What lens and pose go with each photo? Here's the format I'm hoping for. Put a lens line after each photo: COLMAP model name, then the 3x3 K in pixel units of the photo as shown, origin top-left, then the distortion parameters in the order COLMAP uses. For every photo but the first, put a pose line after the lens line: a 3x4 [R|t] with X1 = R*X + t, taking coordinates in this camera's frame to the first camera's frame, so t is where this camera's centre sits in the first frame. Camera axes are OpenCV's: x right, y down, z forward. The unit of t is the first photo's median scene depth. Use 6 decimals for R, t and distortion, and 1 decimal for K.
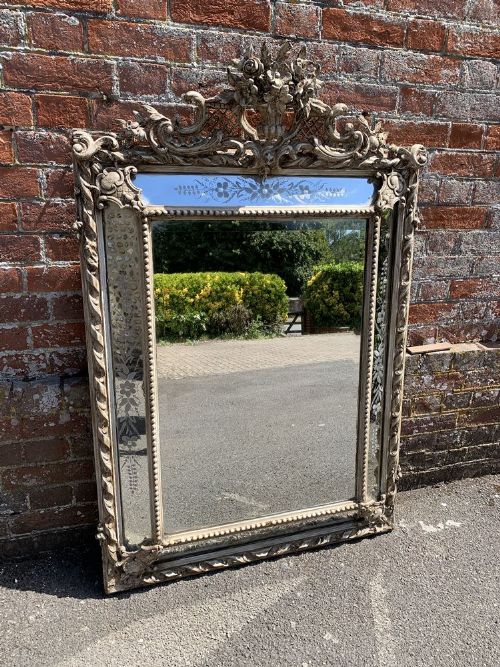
lens RADIAL K [[498.0, 0, 243.7], [0, 498.0, 331.0], [0, 0, 1]] dist [0.006482, -0.009237]
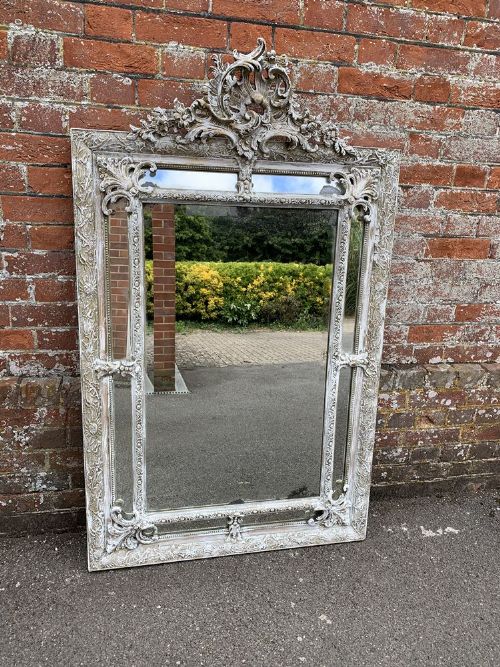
lens RADIAL K [[498.0, 0, 252.4], [0, 498.0, 331.2], [0, 0, 1]] dist [0.006482, -0.009237]
pose [[0.996569, 0.043393, -0.070480, 0.059950], [-0.045050, 0.998740, -0.022095, 0.000508], [0.069432, 0.025195, 0.997268, -0.141665]]
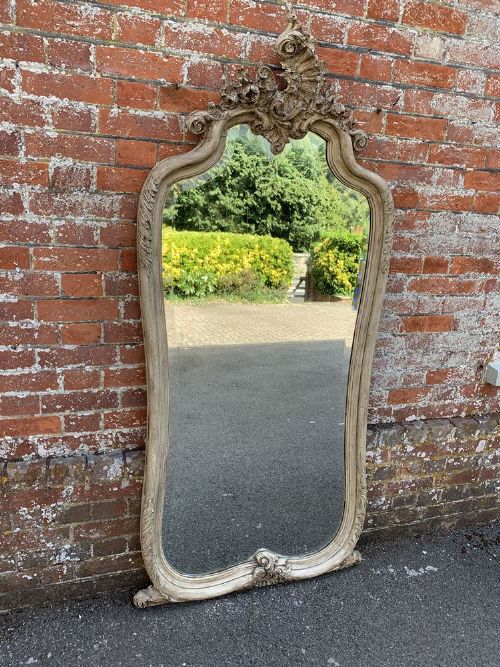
lens RADIAL K [[498.0, 0, 251.9], [0, 498.0, 332.8], [0, 0, 1]] dist [0.006482, -0.009237]
pose [[0.999584, 0.012850, 0.025835, -0.073178], [-0.011137, 0.997796, -0.065412, -0.130232], [-0.026618, 0.065097, 0.997524, -0.302791]]
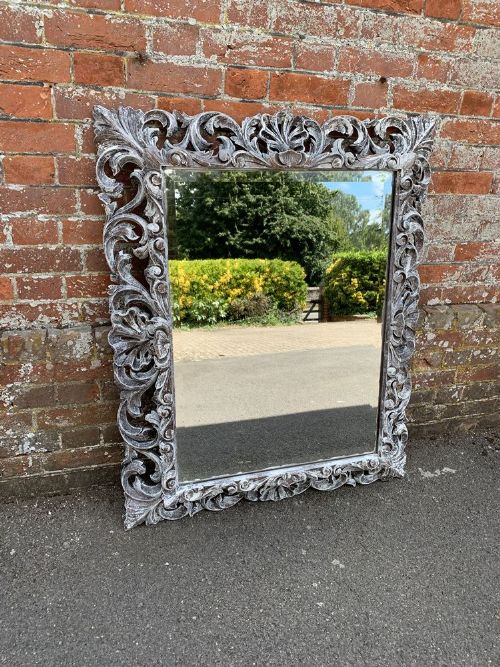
lens RADIAL K [[498.0, 0, 248.0], [0, 498.0, 332.7], [0, 0, 1]] dist [0.006482, -0.009237]
pose [[0.999757, 0.014887, 0.016260, -0.048674], [-0.015783, 0.998279, 0.056473, 0.041400], [-0.015392, -0.056716, 0.998272, -0.072852]]
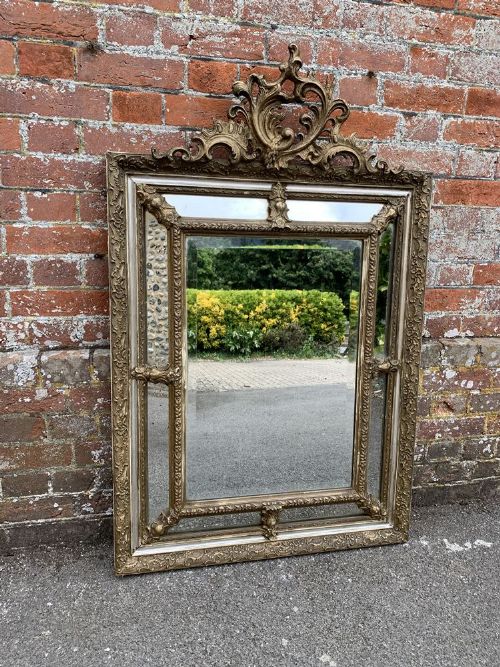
lens RADIAL K [[498.0, 0, 252.5], [0, 498.0, 334.3], [0, 0, 1]] dist [0.006482, -0.009237]
pose [[0.997516, 0.015584, -0.068702, 0.092426], [-0.021875, 0.995538, -0.091789, 0.140571], [0.066965, 0.093064, 0.993406, 0.097976]]
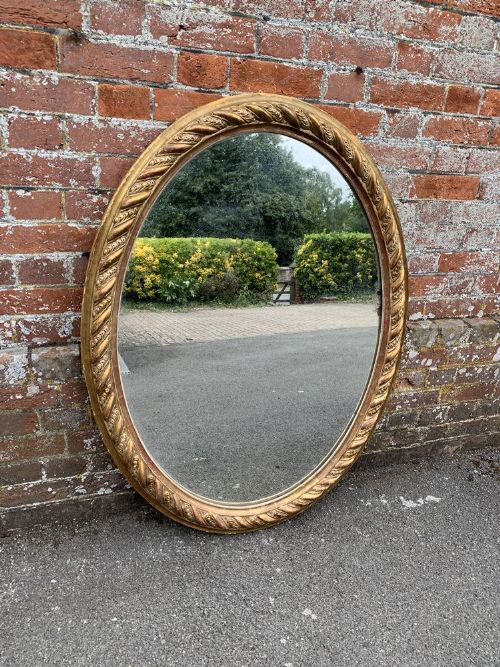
lens RADIAL K [[498.0, 0, 251.7], [0, 498.0, 335.3], [0, 0, 1]] dist [0.006482, -0.009237]
pose [[0.998553, 0.014044, 0.051902, 0.001416], [-0.016889, 0.998355, 0.054791, 0.012979], [-0.051047, -0.055589, 0.997148, 0.050500]]
